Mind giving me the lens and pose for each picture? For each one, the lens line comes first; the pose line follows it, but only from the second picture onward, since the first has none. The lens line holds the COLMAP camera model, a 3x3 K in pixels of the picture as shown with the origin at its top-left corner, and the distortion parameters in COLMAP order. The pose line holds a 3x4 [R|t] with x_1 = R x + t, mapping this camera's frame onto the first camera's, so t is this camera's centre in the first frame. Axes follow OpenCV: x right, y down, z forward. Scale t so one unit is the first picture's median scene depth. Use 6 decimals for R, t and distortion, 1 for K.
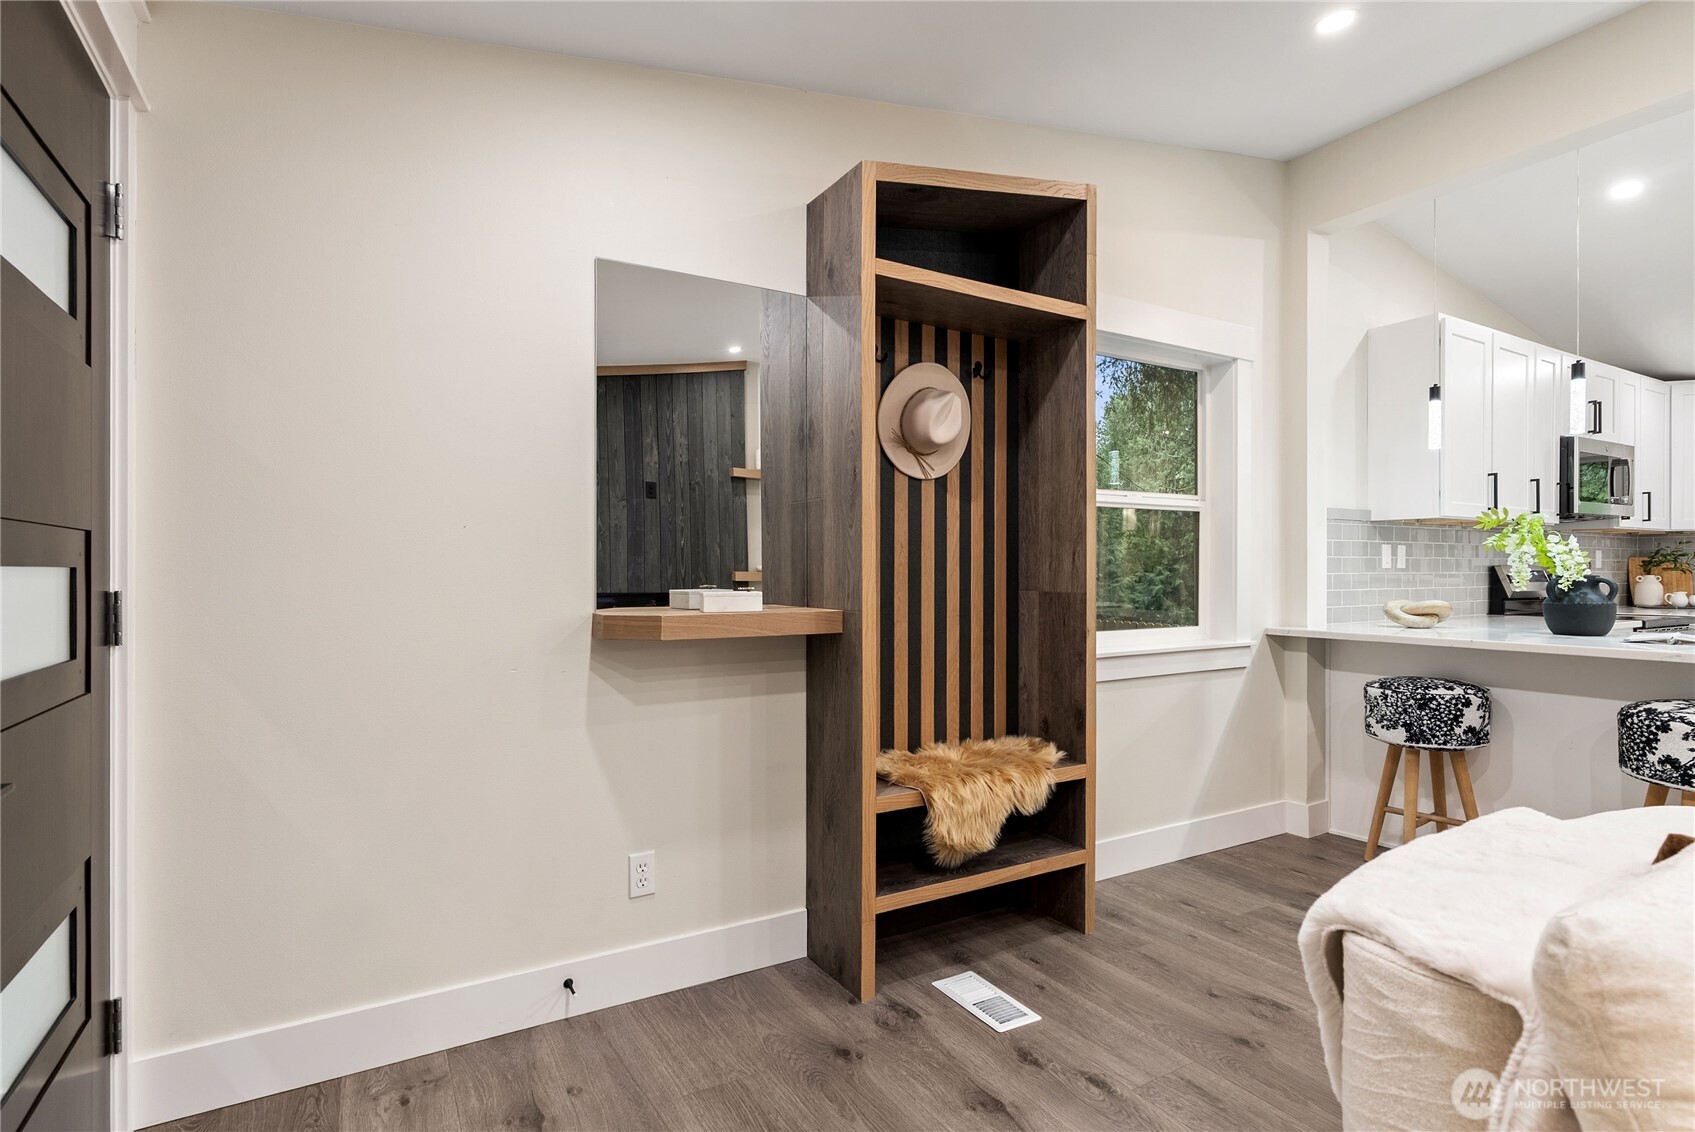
lens RADIAL K [[836.9, 0, 850.6], [0, 836.9, 570.0], [0, 0, 1]] dist [0.000236, -0.000167]
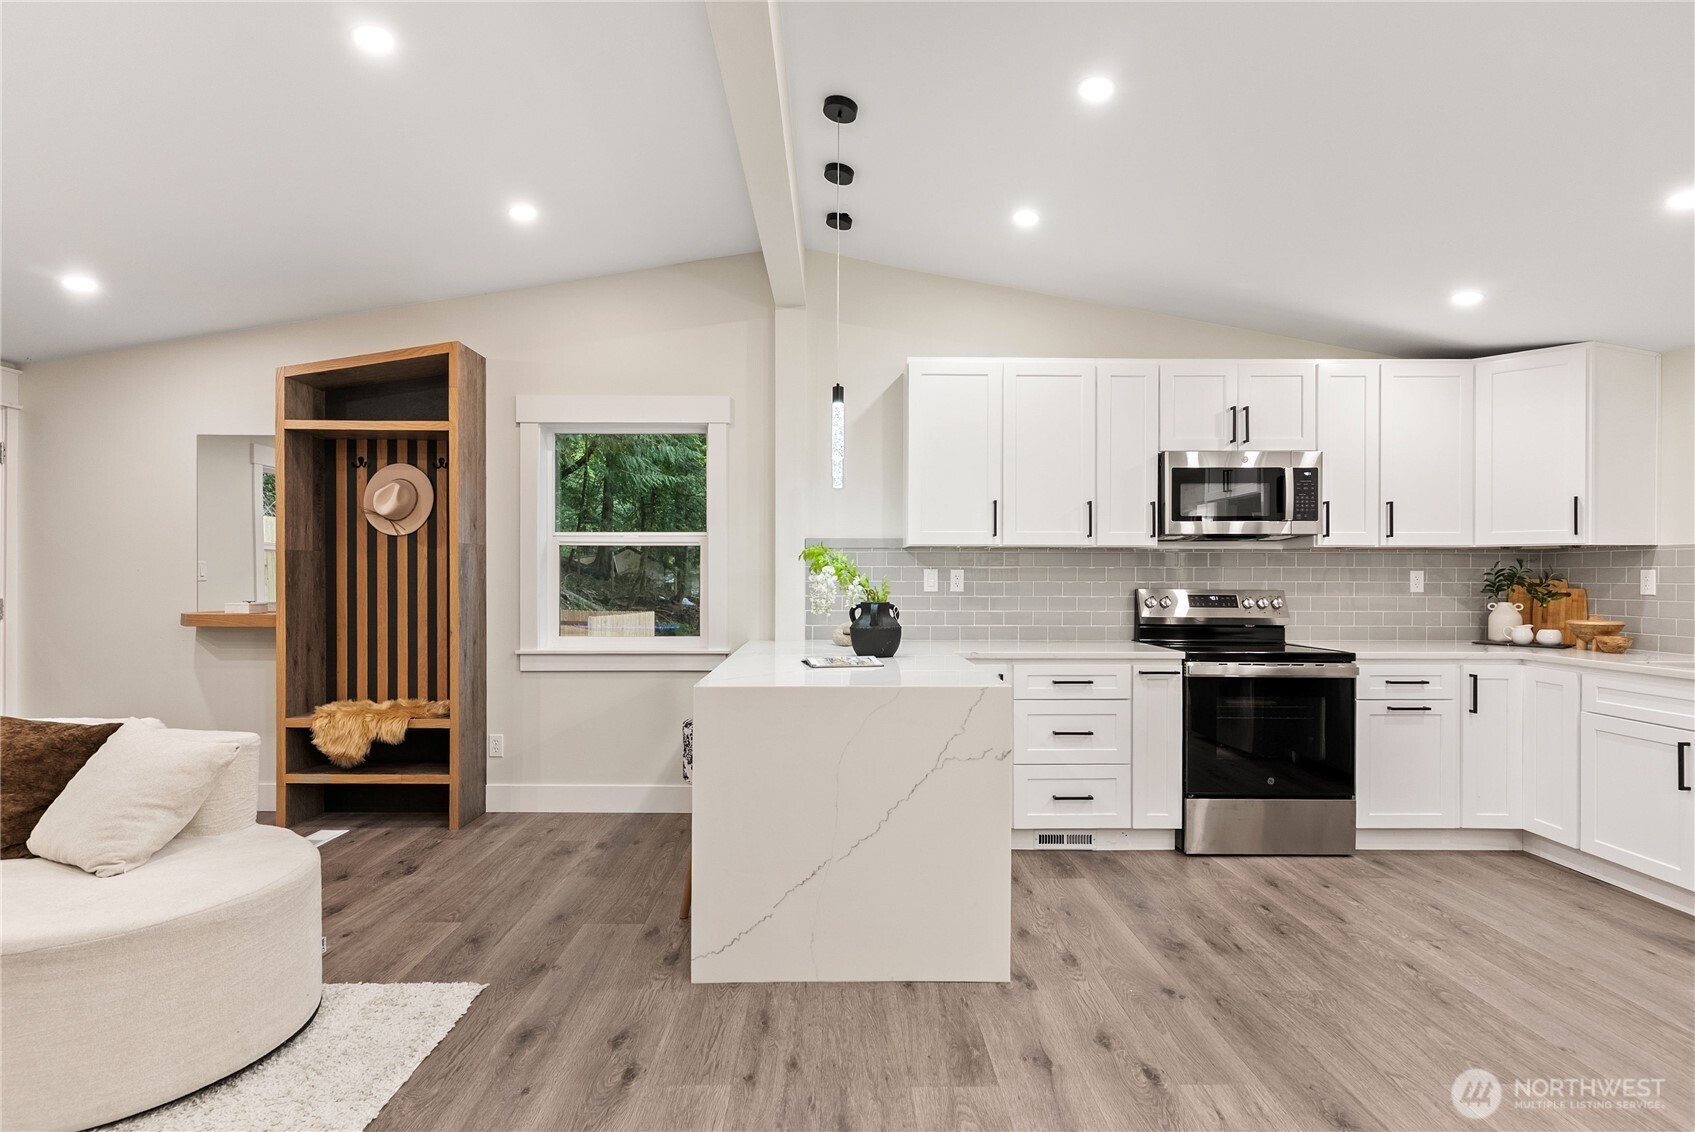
lens RADIAL K [[814.5, 0, 846.4], [0, 814.5, 576.5], [0, 0, 1]] dist [0.002498, -0.000535]
pose [[0.867375, 0.002252, -0.497651, 1.643722], [-0.003654, 0.999992, -0.001843, -0.029731], [0.497642, 0.003416, 0.867376, 0.063791]]
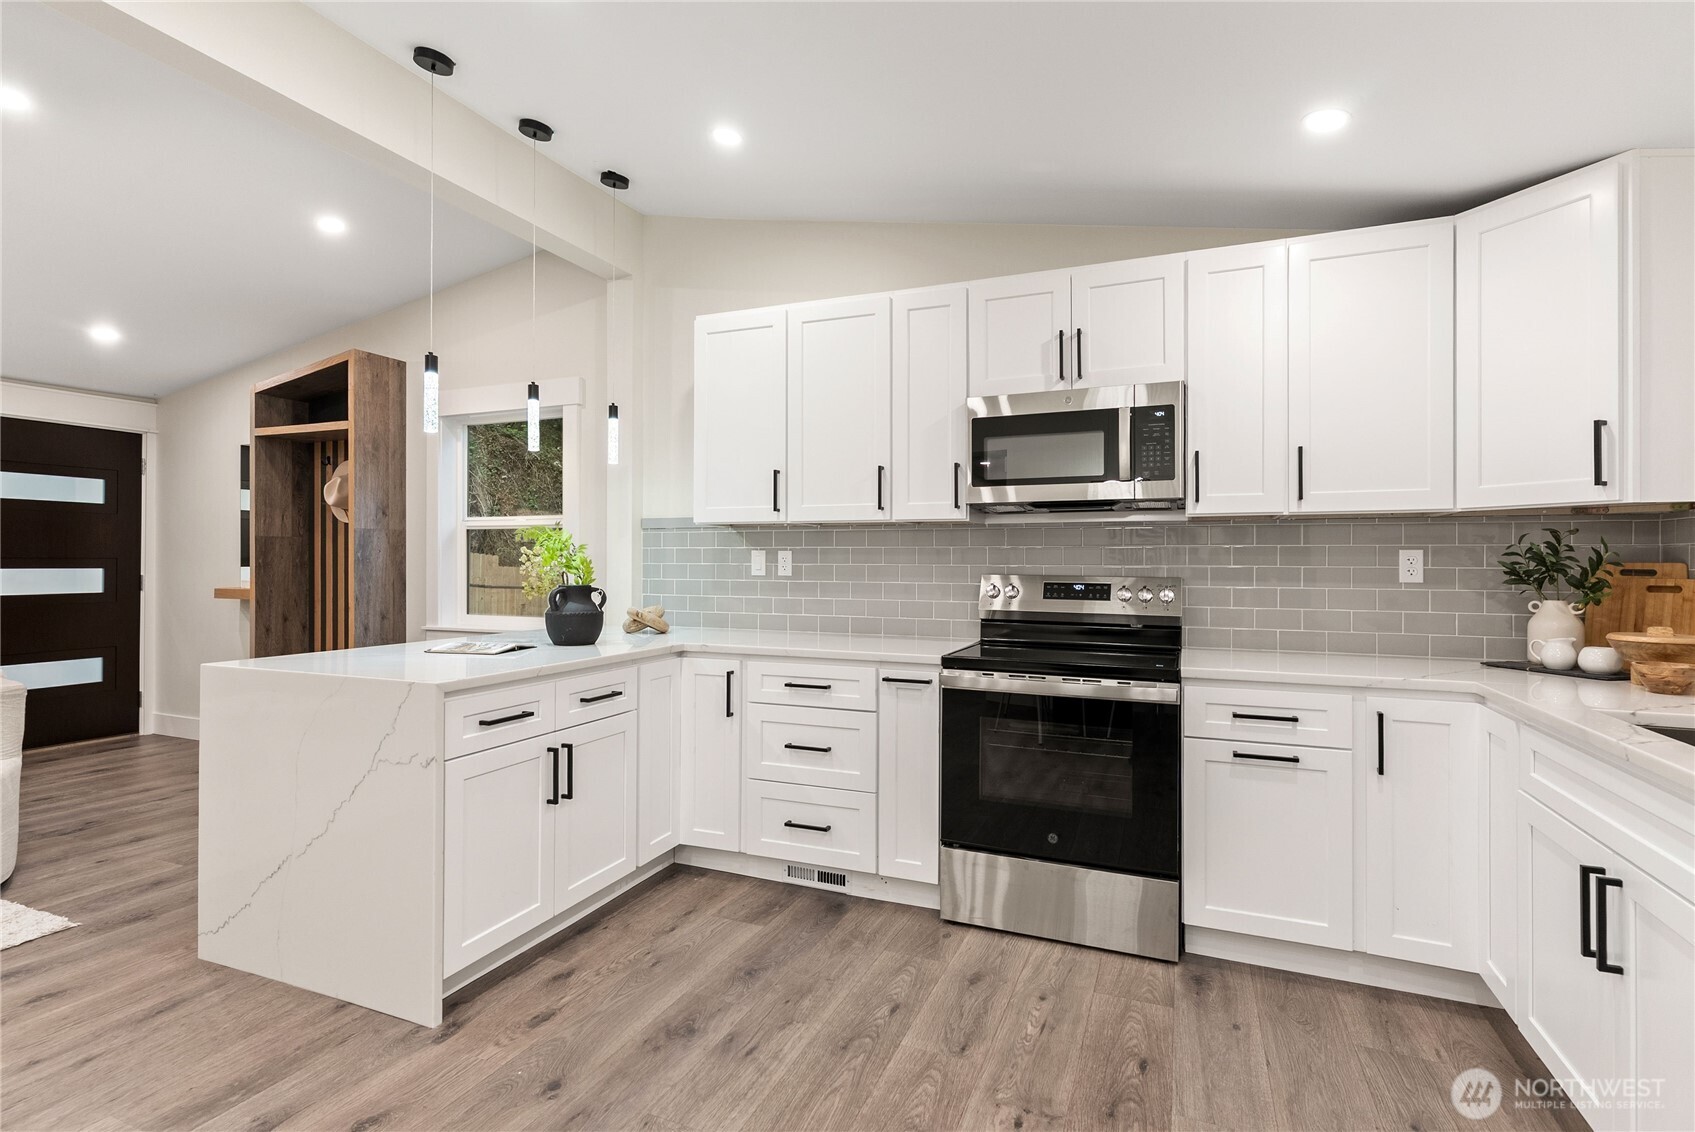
lens RADIAL K [[811.8, 0, 851.8], [0, 811.8, 556.6], [0, 0, 1]] dist [0.002571, 0.000381]
pose [[0.601634, -0.001371, -0.798771, 2.230411], [-0.005485, 0.999968, -0.005847, -0.029072], [0.798753, 0.007899, 0.601607, 0.812522]]
